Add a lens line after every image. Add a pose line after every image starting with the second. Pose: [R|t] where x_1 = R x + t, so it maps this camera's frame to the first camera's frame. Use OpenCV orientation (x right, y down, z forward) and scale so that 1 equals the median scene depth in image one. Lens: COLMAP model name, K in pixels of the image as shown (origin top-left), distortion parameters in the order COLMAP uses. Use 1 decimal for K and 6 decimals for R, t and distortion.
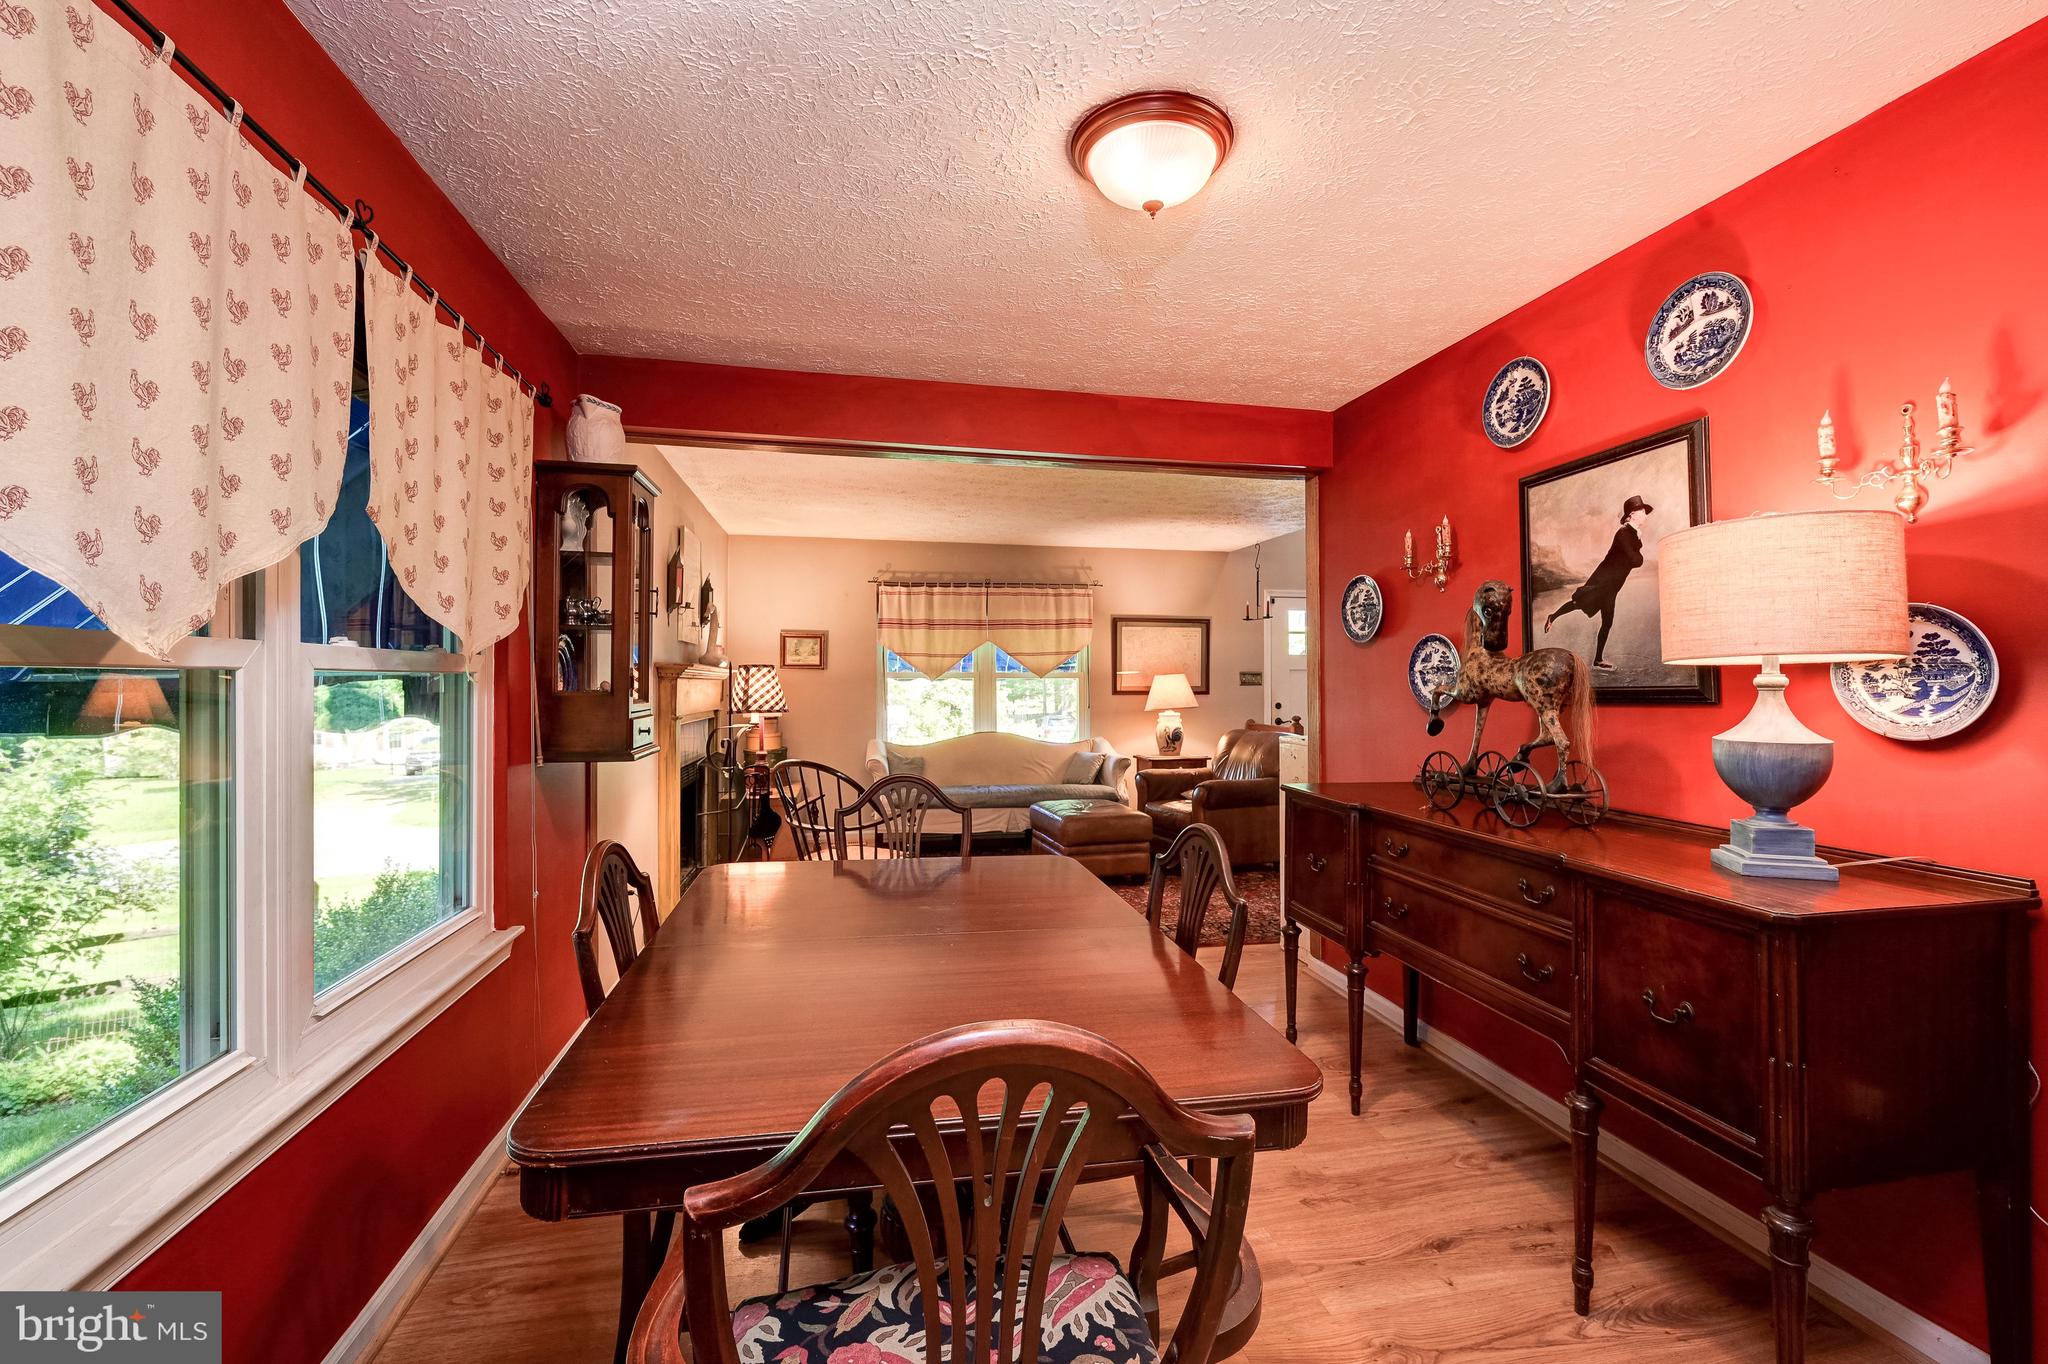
lens RADIAL K [[864.9, 0, 1019.7], [0, 864.9, 679.8], [0, 0, 1]] dist [0.003106, 0.000371]
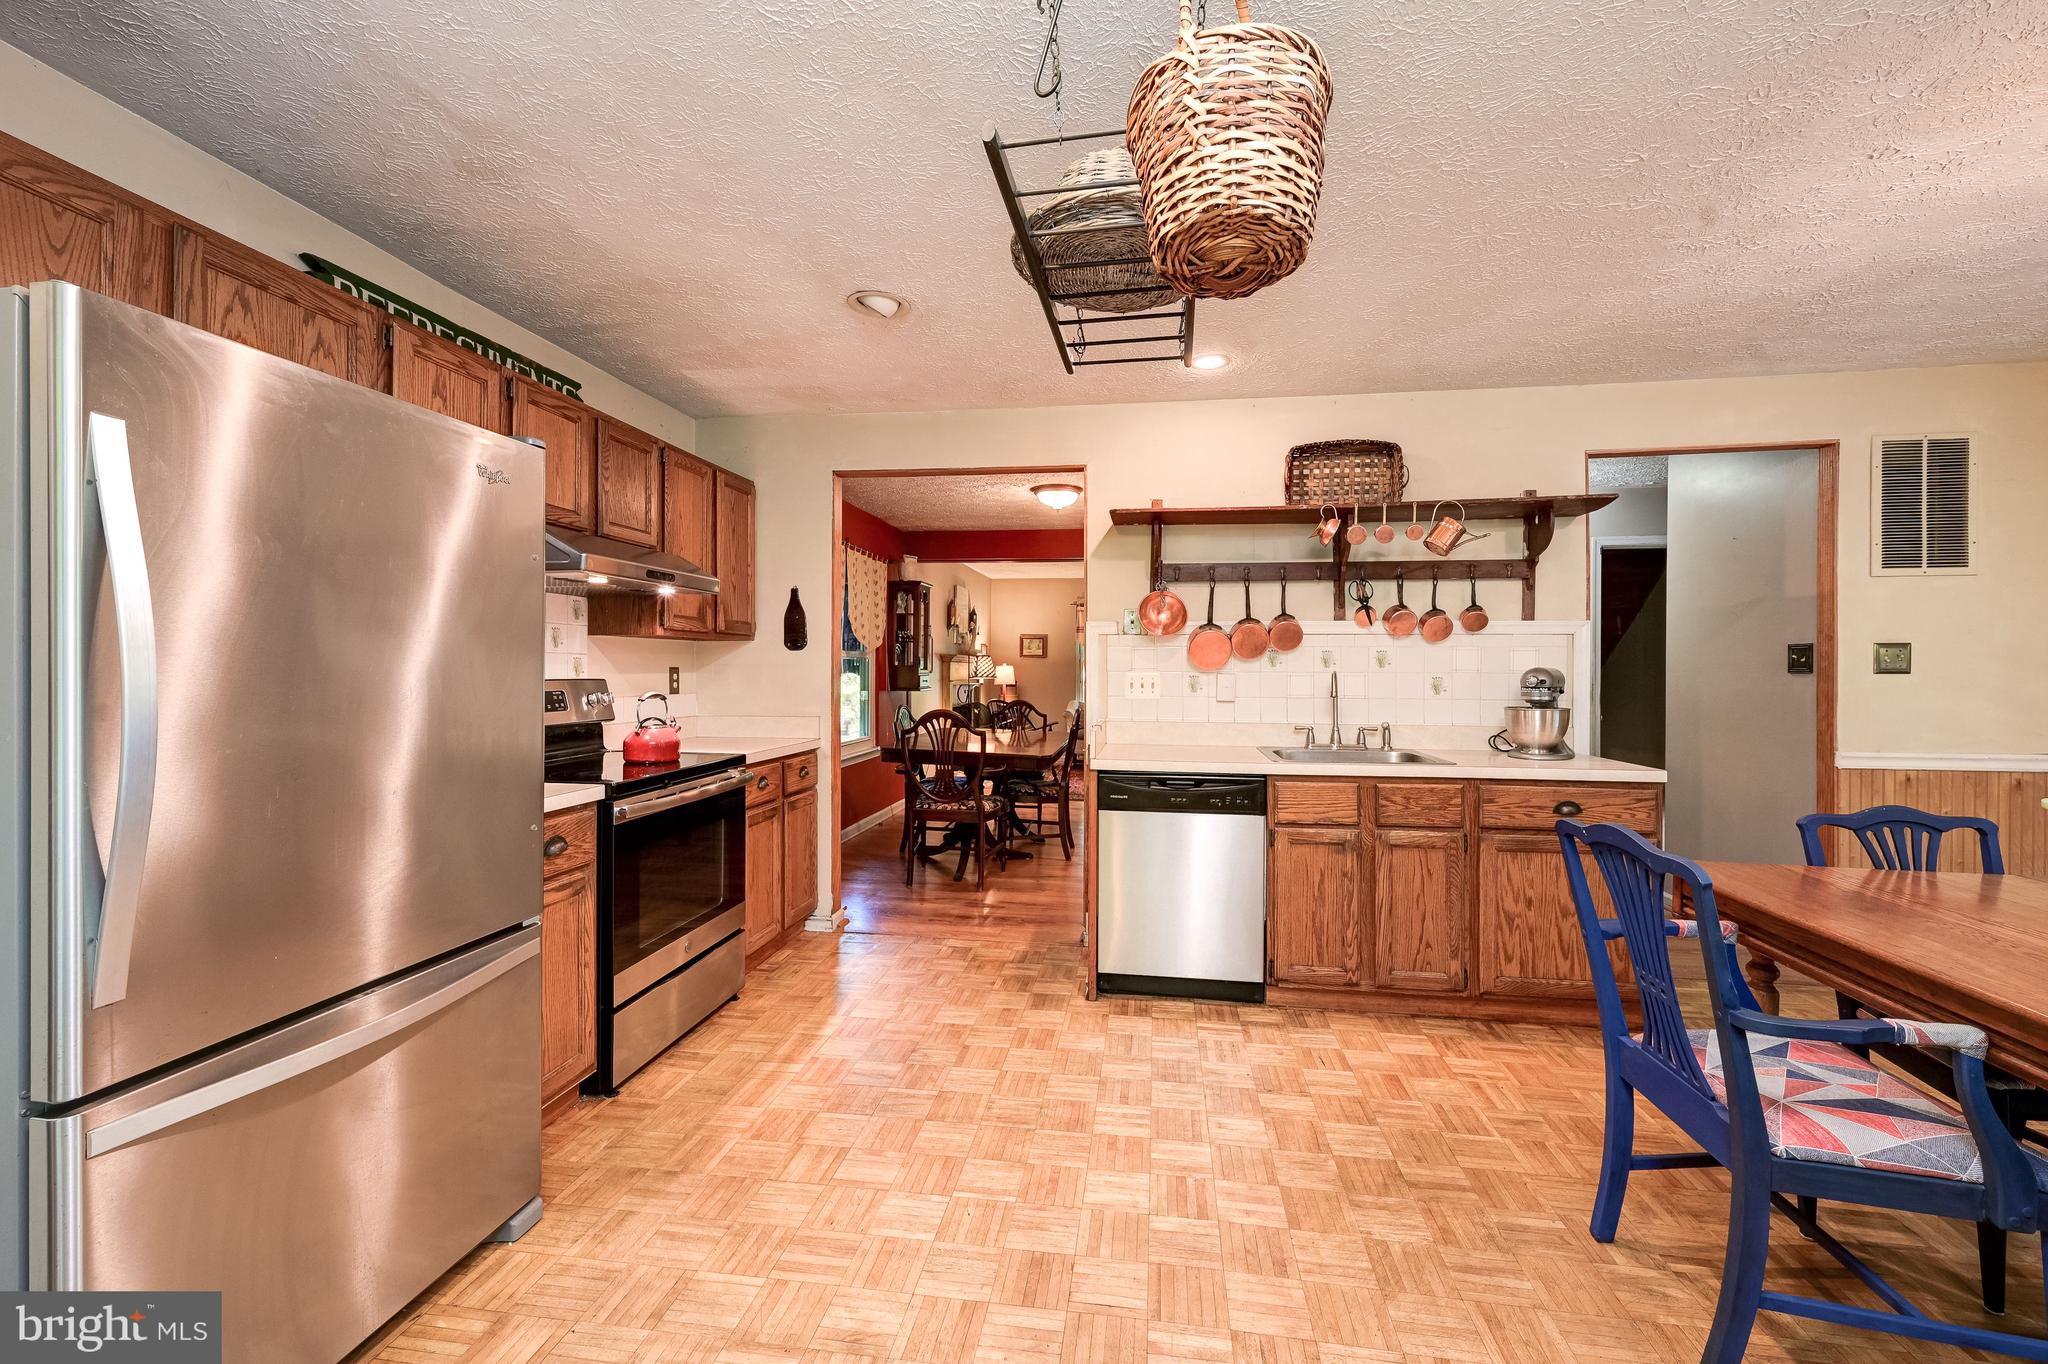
lens RADIAL K [[814.4, 0, 1027.8], [0, 814.4, 671.6], [0, 0, 1]] dist [0.000093, 0.000044]
pose [[0.938876, 0.008171, -0.344158, 0.718062], [-0.006541, 0.999961, 0.005897, 0.014179], [0.344193, -0.003286, 0.938893, -1.226028]]
